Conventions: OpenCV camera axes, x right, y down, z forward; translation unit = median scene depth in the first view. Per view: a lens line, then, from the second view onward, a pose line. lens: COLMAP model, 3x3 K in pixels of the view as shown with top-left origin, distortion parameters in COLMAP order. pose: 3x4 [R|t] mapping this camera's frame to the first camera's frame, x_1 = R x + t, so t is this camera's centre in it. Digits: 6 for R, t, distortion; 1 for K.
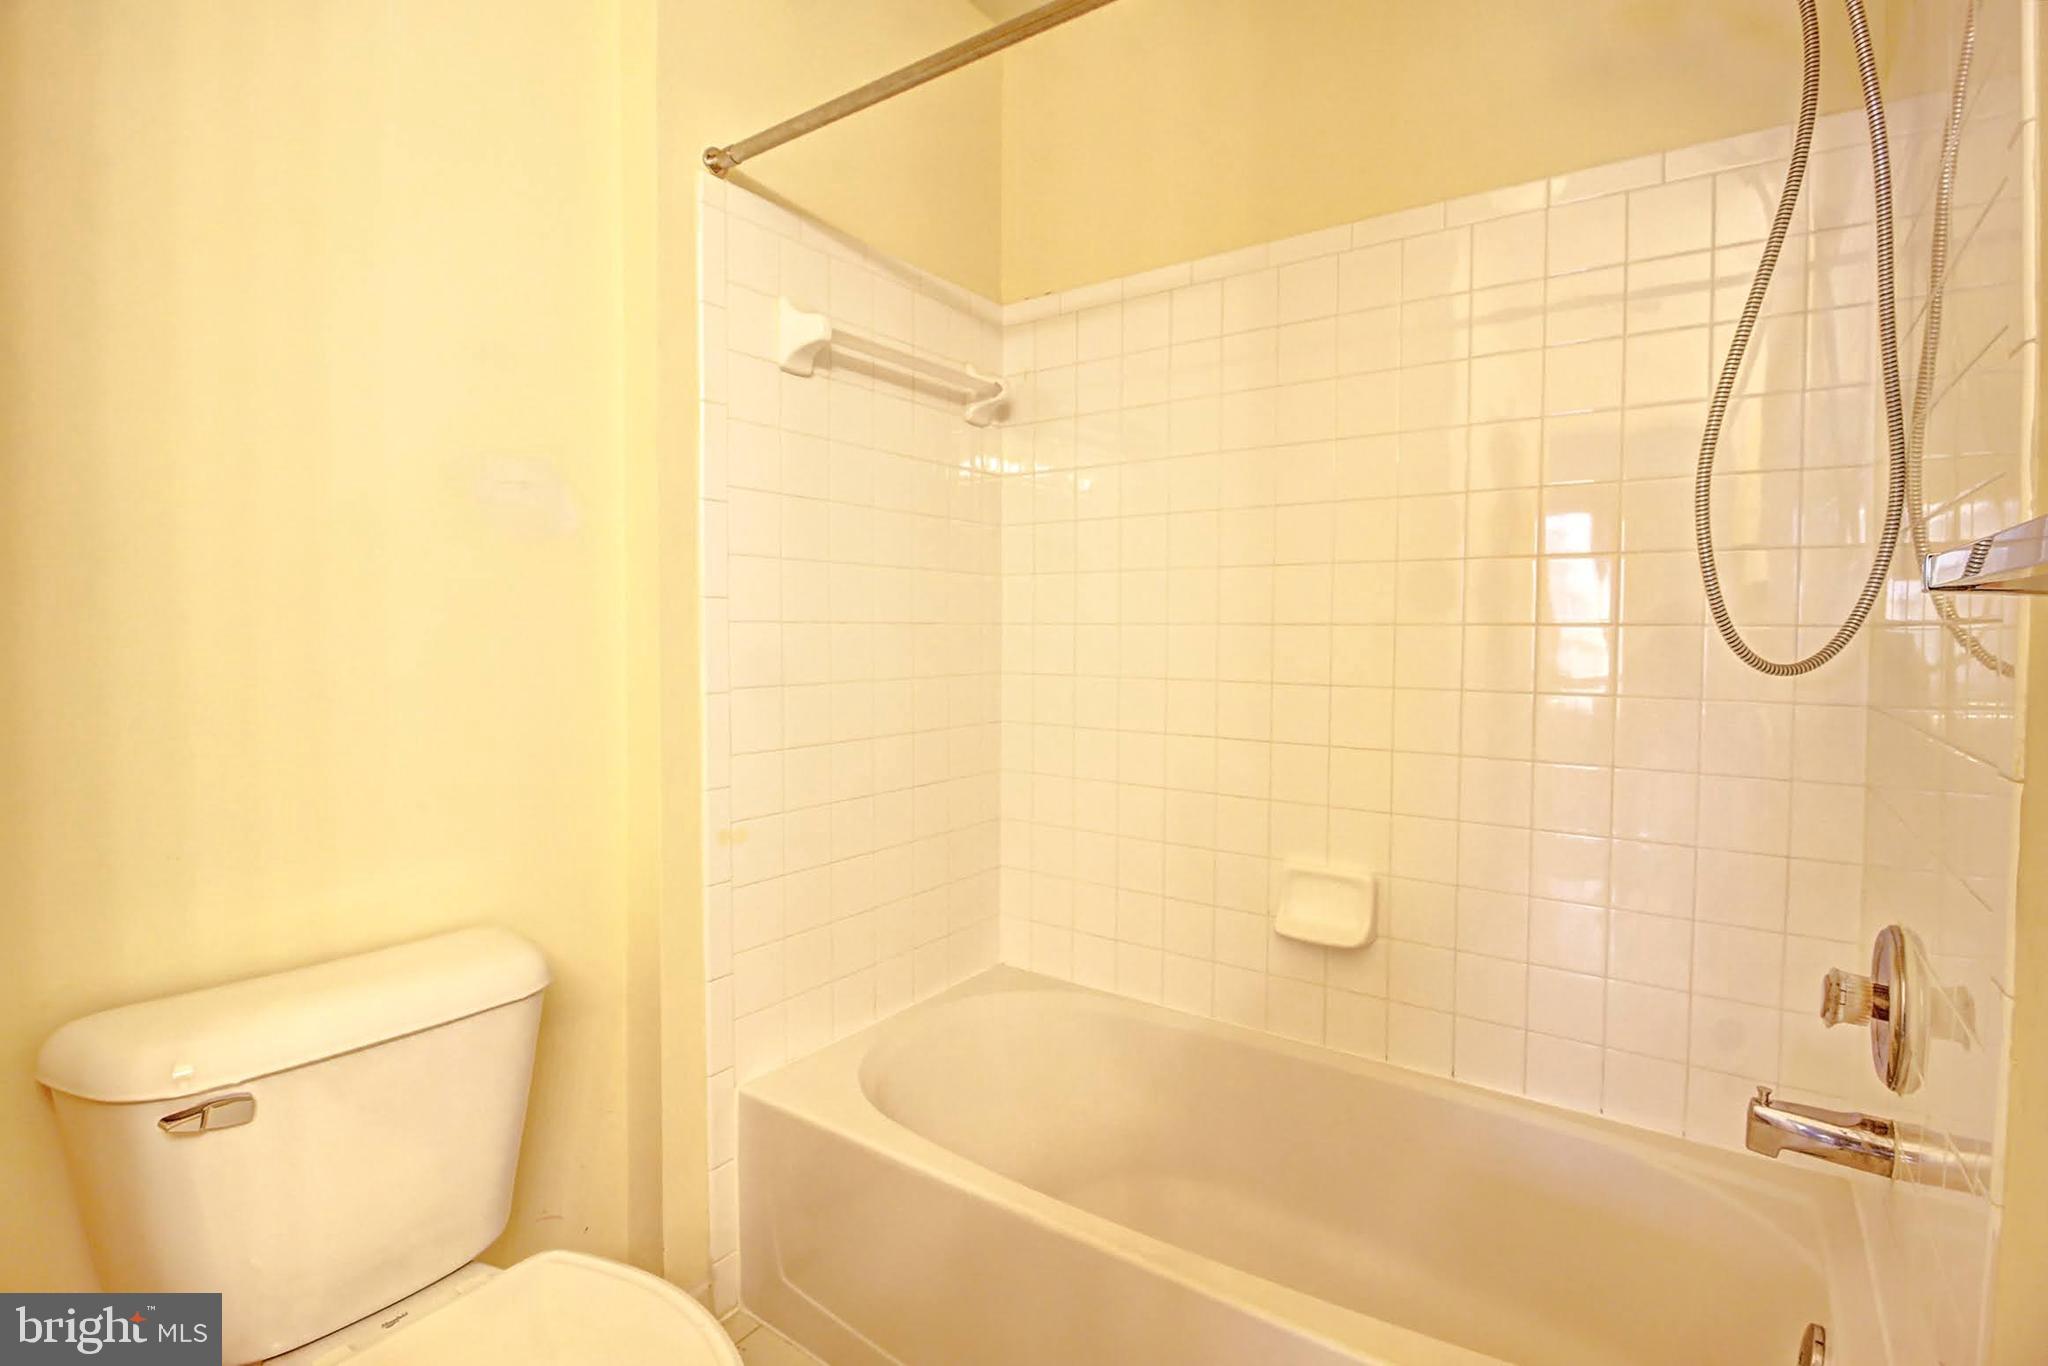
lens RADIAL K [[951.0, 0, 1021.5], [0, 951.0, 664.3], [0, 0, 1]] dist [0.002246, -0.018432]
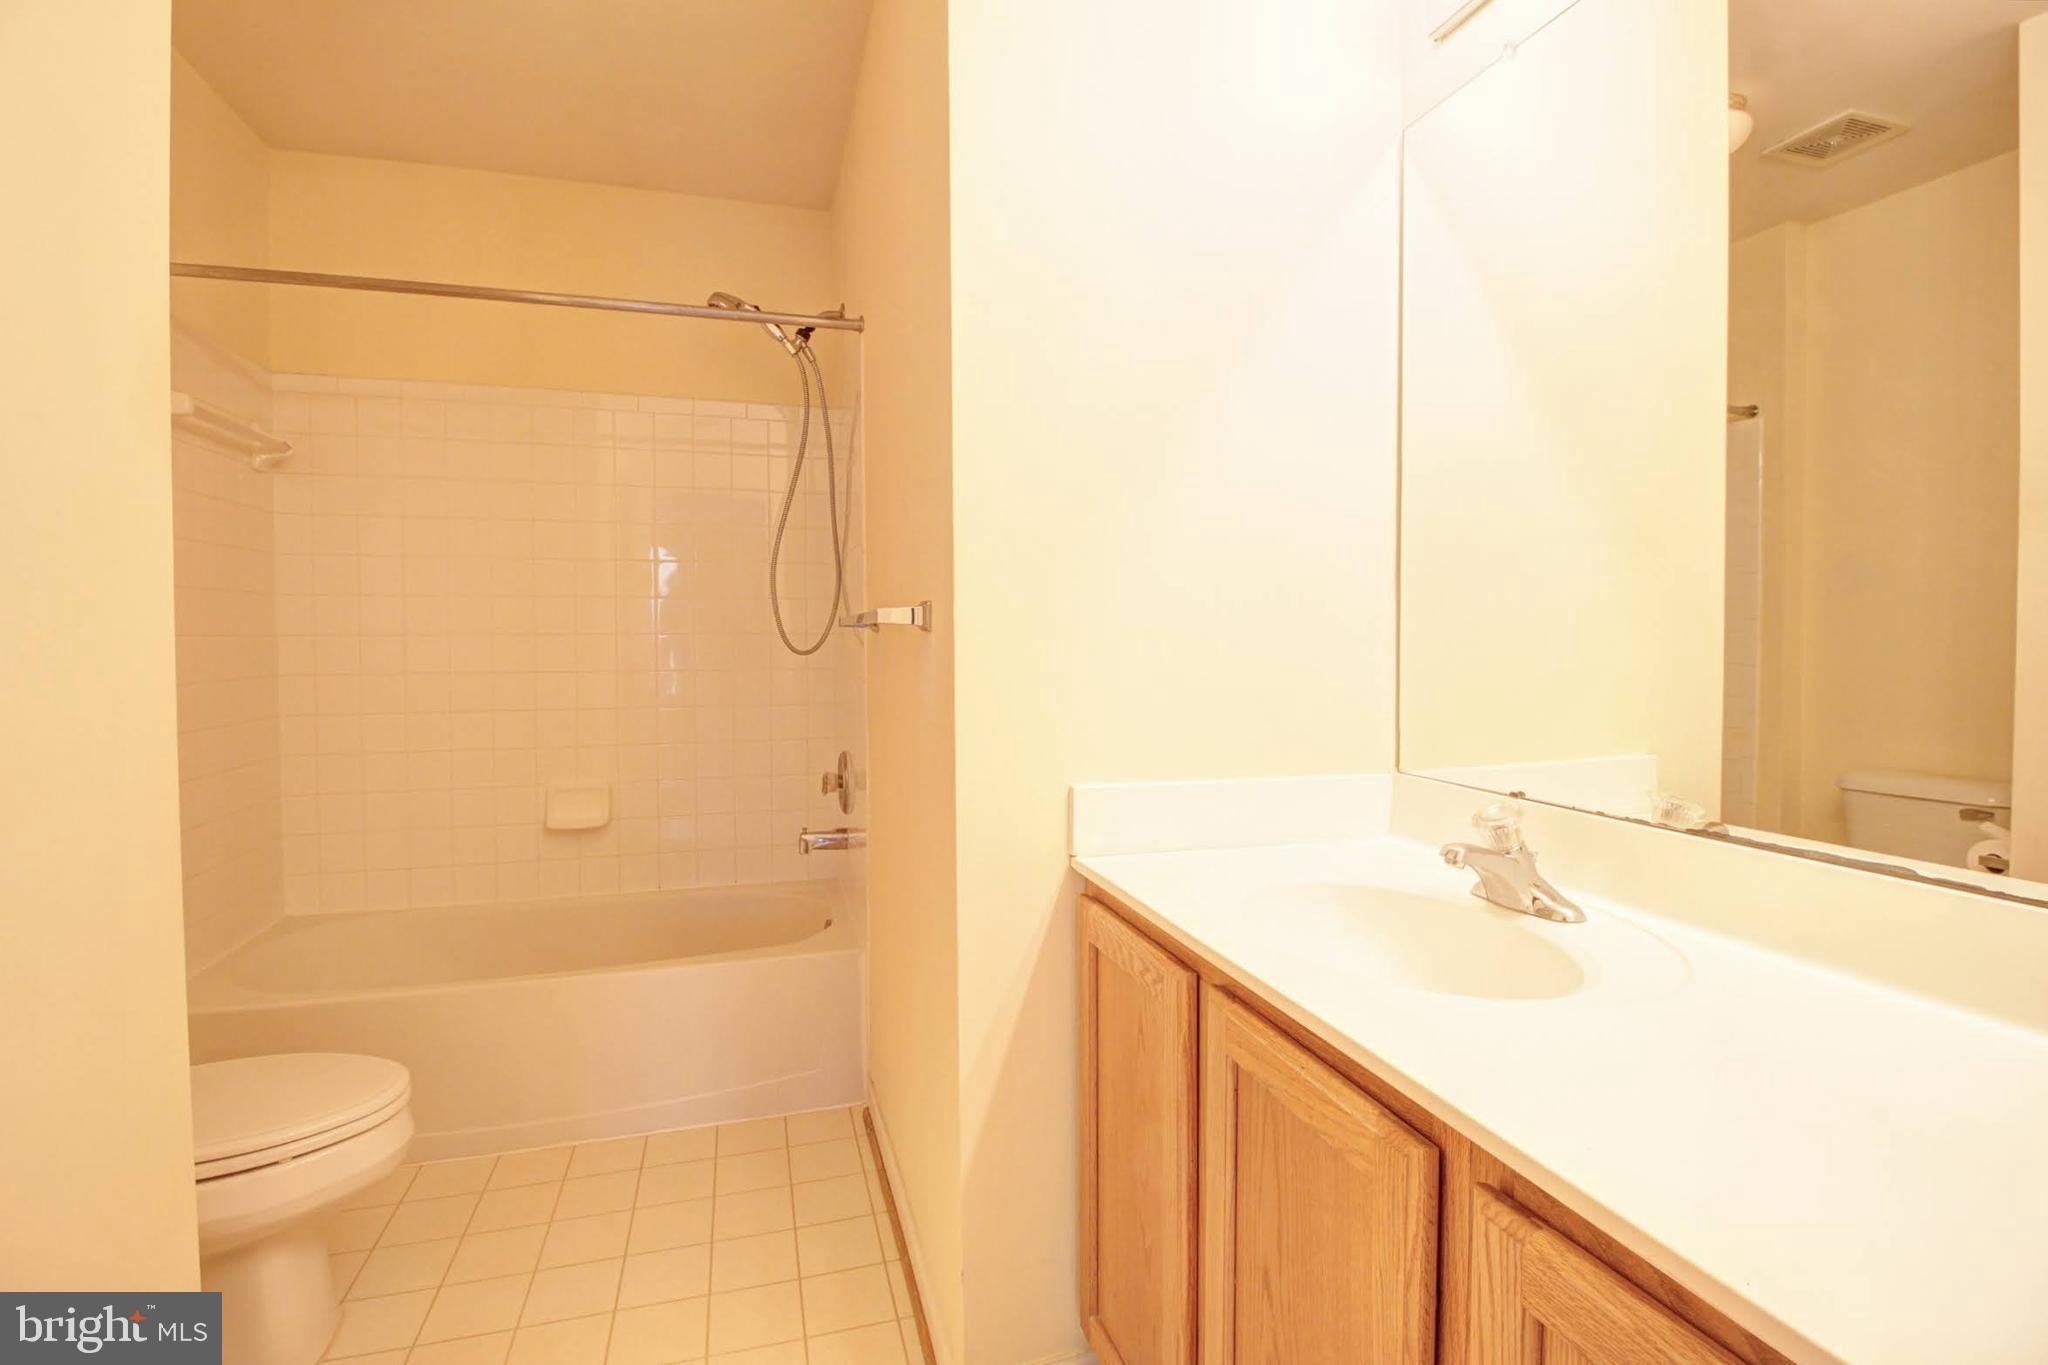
lens RADIAL K [[951.0, 0, 1021.5], [0, 951.0, 663.8], [0, 0, 1]] dist [0.002246, -0.018432]
pose [[0.593189, -0.039891, 0.804074, -0.824190], [0.033017, 0.999137, 0.025211, -0.010388], [-0.804386, 0.011593, 0.593994, -0.899784]]
